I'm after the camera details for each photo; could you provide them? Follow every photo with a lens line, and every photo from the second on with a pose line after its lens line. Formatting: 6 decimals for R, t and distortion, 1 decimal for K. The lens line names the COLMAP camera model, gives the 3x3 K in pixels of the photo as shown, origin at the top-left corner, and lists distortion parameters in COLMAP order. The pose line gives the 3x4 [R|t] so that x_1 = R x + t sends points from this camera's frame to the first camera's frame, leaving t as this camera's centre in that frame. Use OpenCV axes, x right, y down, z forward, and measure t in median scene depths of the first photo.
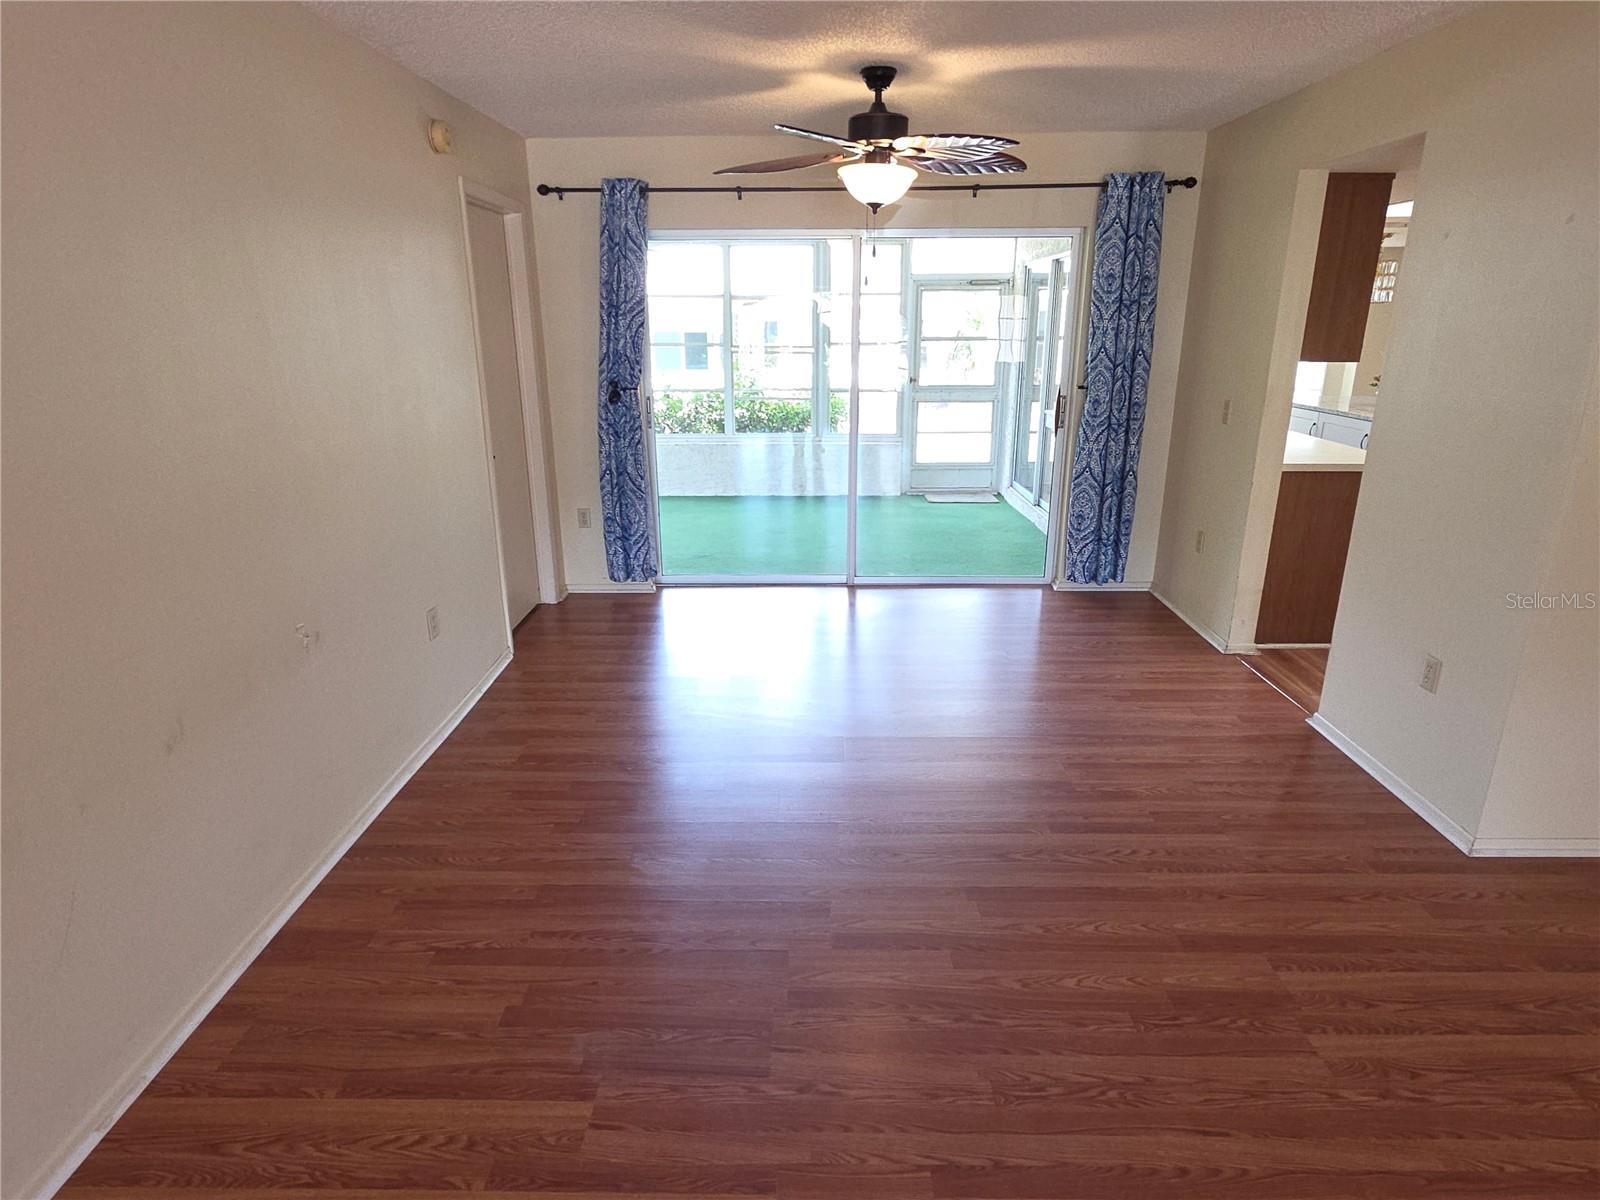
lens RADIAL K [[903.1, 0, 800.0], [0, 903.1, 600.0], [0, 0, 1]] dist [0.007371, -0.006950]
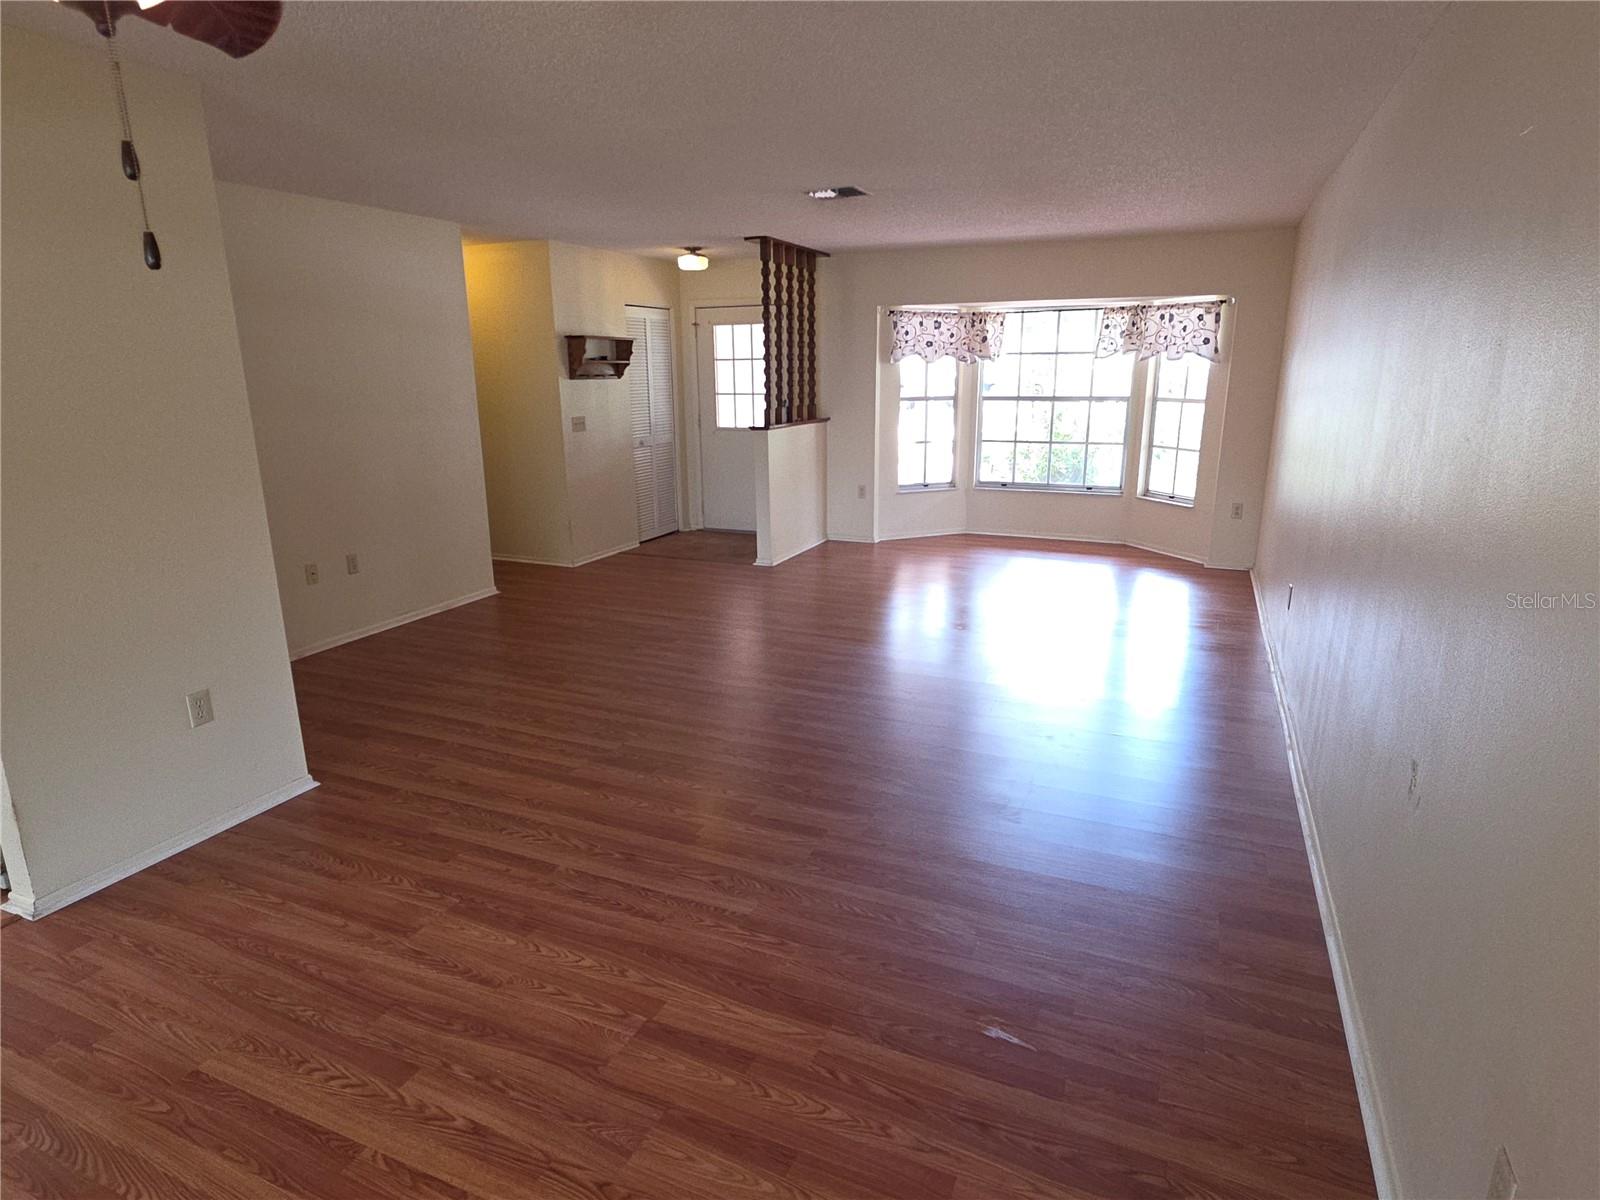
lens RADIAL K [[903.1, 0, 800.0], [0, 903.1, 600.0], [0, 0, 1]] dist [0.007371, -0.006950]
pose [[-0.923569, -0.086589, 0.373528, -0.365149], [0.126842, 0.850327, 0.510740, -0.542855], [-0.361845, 0.519083, -0.774352, 1.743683]]
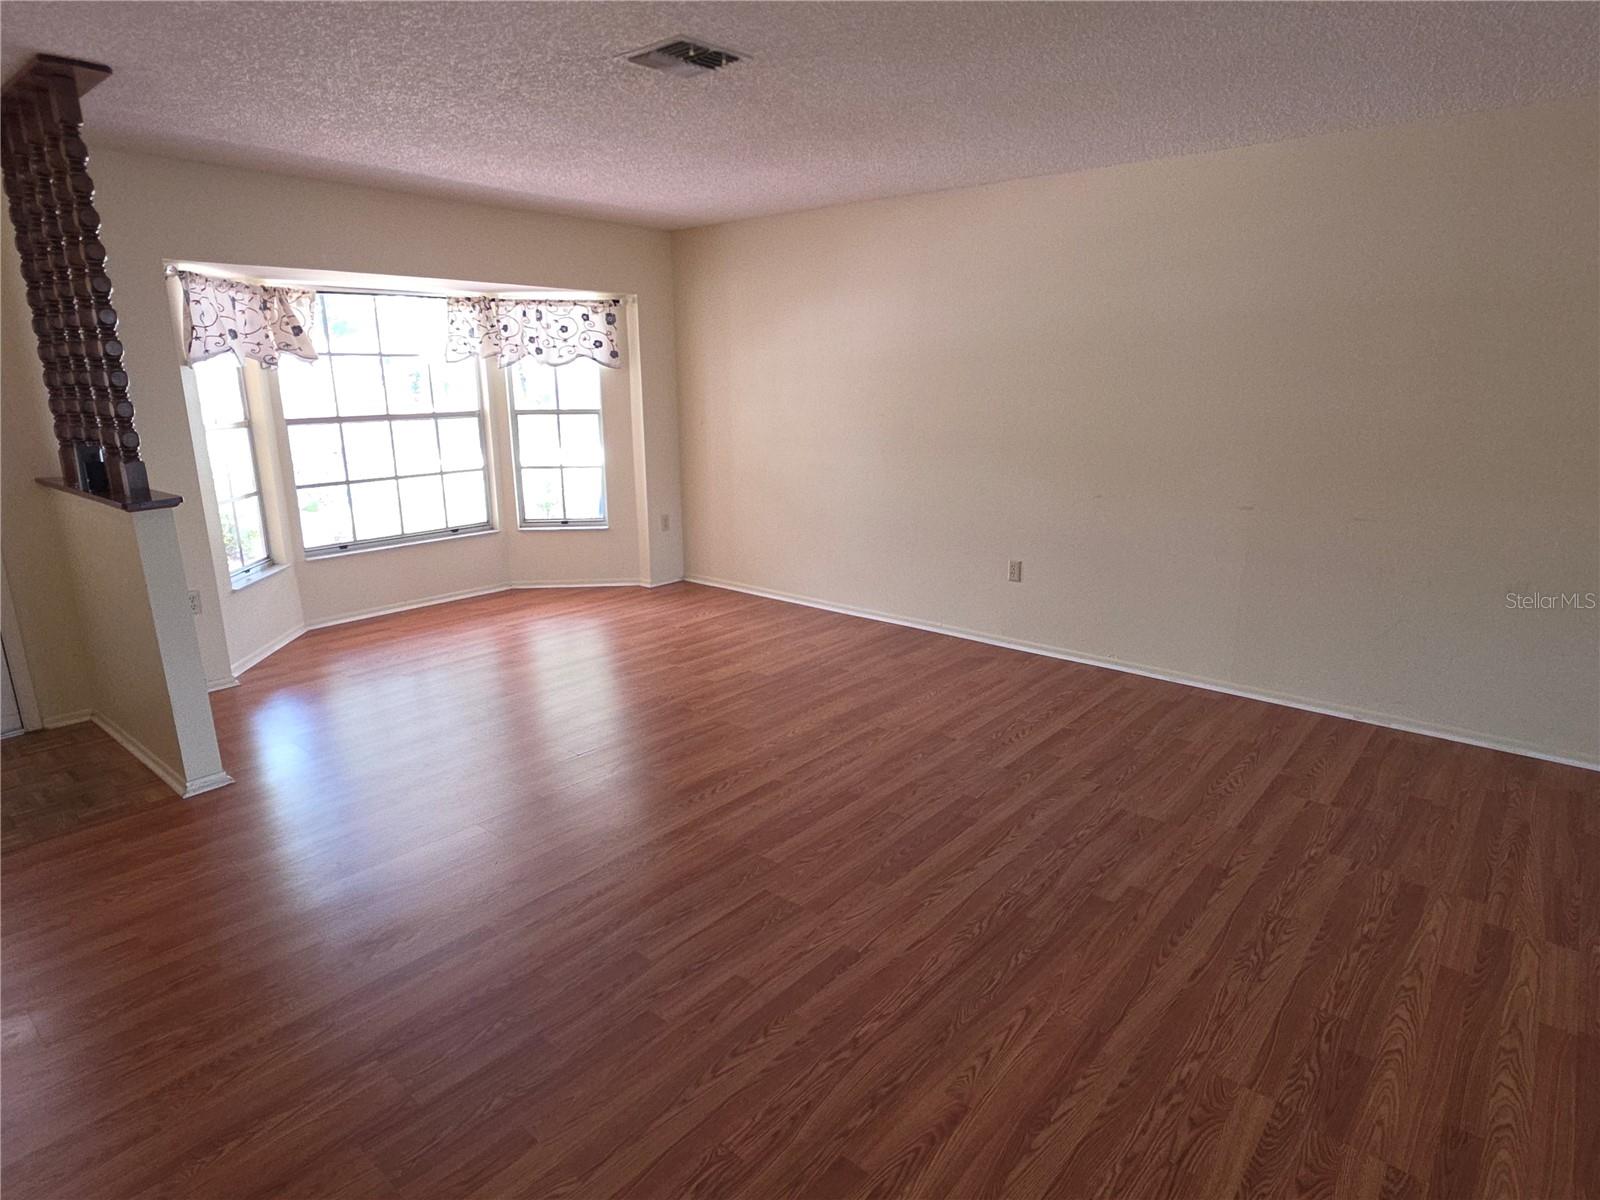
lens RADIAL K [[903.1, 0, 800.0], [0, 903.1, 600.0], [0, 0, 1]] dist [0.007371, -0.006950]
pose [[-0.637556, 0.197539, -0.744648, 1.202258], [-0.225602, 0.876325, 0.425627, -0.211683], [0.736632, 0.439355, -0.514141, 0.734350]]
